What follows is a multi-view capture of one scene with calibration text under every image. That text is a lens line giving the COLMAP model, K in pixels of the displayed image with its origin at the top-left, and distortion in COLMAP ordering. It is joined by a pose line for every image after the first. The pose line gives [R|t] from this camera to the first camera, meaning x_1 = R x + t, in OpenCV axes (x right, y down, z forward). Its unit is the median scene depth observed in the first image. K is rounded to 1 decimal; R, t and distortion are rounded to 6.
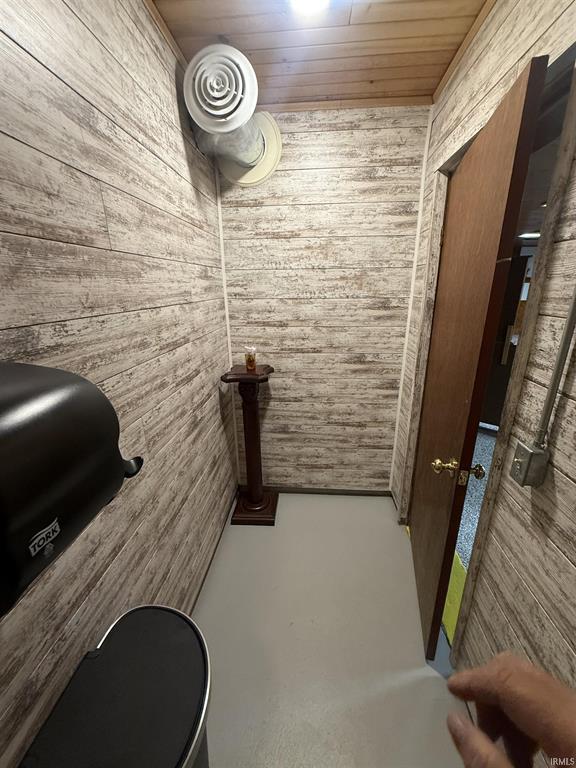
lens RADIAL K [[306.5, 0, 289.3], [0, 306.5, 384.1], [0, 0, 1]] dist [-0.000343, 0.000216]
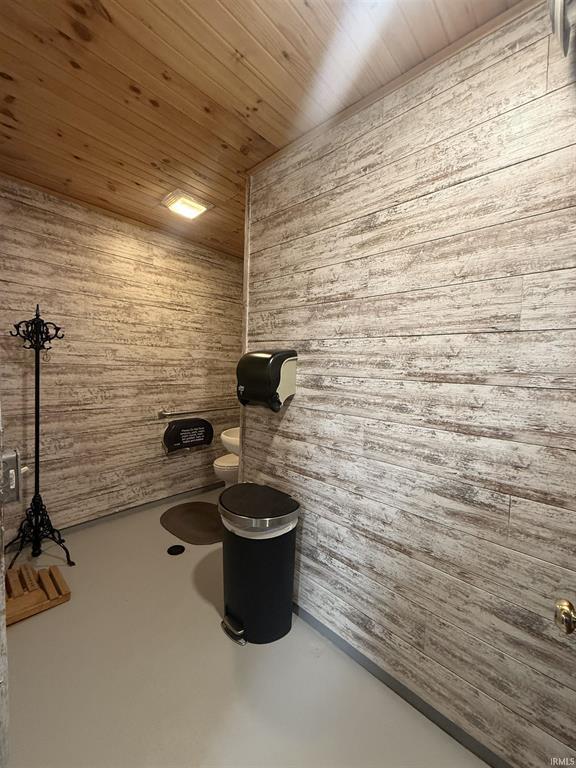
lens RADIAL K [[306.5, 0, 288.5], [0, 306.5, 384.0], [0, 0, 1]] dist [-0.000343, 0.000216]
pose [[-0.623878, 0.039861, -0.780504, 0.857226], [-0.265404, 0.928540, 0.259566, -0.328192], [0.735076, 0.369087, -0.568716, 1.730308]]
